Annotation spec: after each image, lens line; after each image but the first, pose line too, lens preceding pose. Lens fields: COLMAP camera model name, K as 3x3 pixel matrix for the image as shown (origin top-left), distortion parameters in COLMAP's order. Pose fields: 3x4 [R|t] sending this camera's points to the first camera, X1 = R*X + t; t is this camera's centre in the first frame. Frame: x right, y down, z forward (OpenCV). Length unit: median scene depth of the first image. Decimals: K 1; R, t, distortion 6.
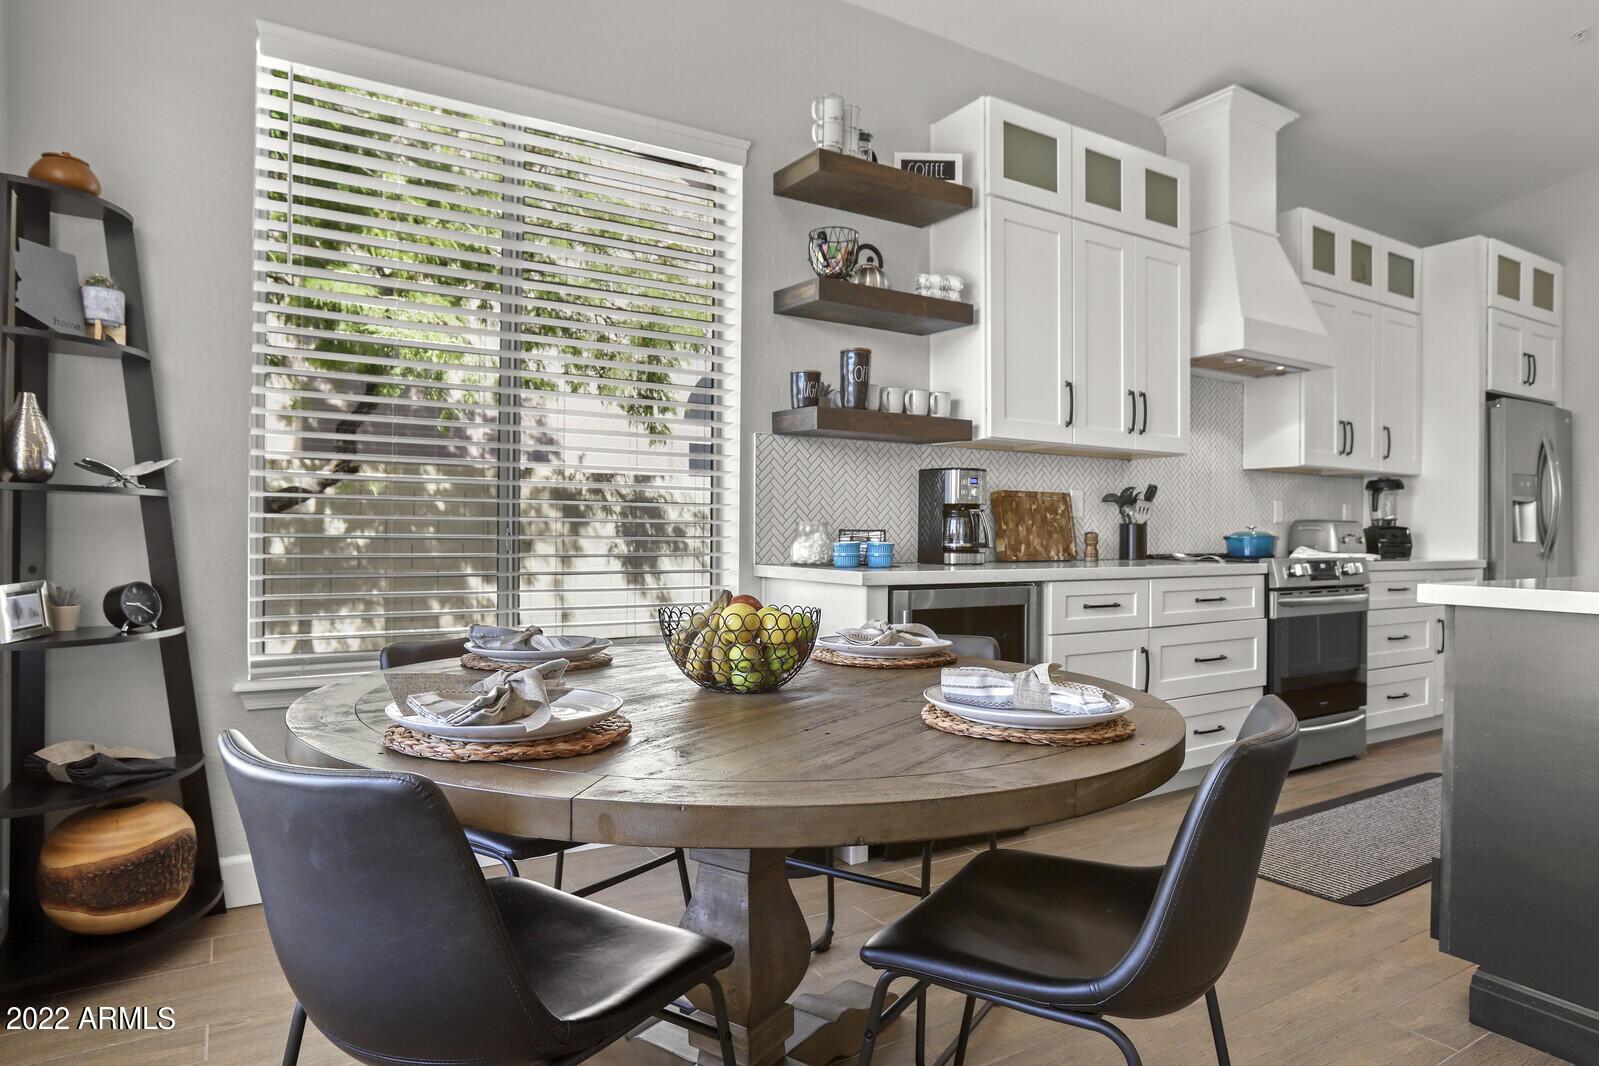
lens RADIAL K [[930.2, 0, 789.5], [0, 930.2, 531.7], [0, 0, 1]] dist [-0.038910, 0.025422]
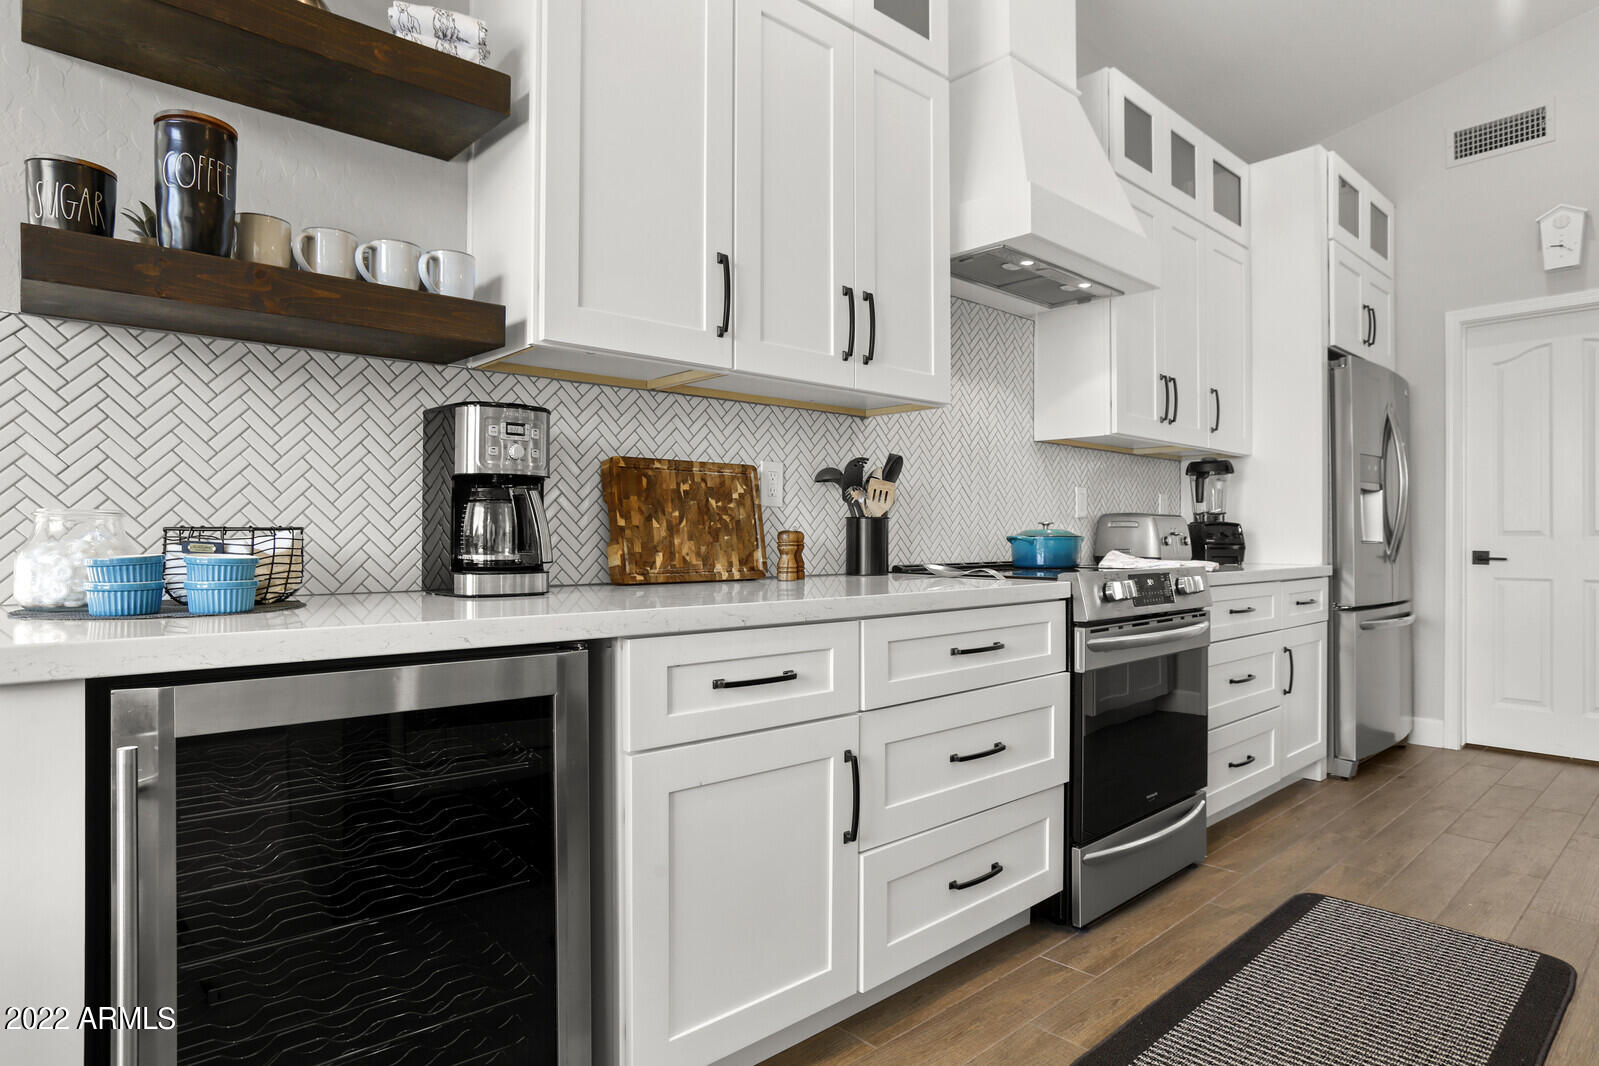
lens RADIAL K [[899.4, 0, 763.5], [0, 899.4, 531.0], [0, 0, 1]] dist [-0.047388, 0.026075]
pose [[0.987706, -0.005105, 0.156241, 0.210870], [0.005491, 0.999983, -0.002043, 0.001515], [-0.156228, 0.002876, 0.987717, 0.417755]]
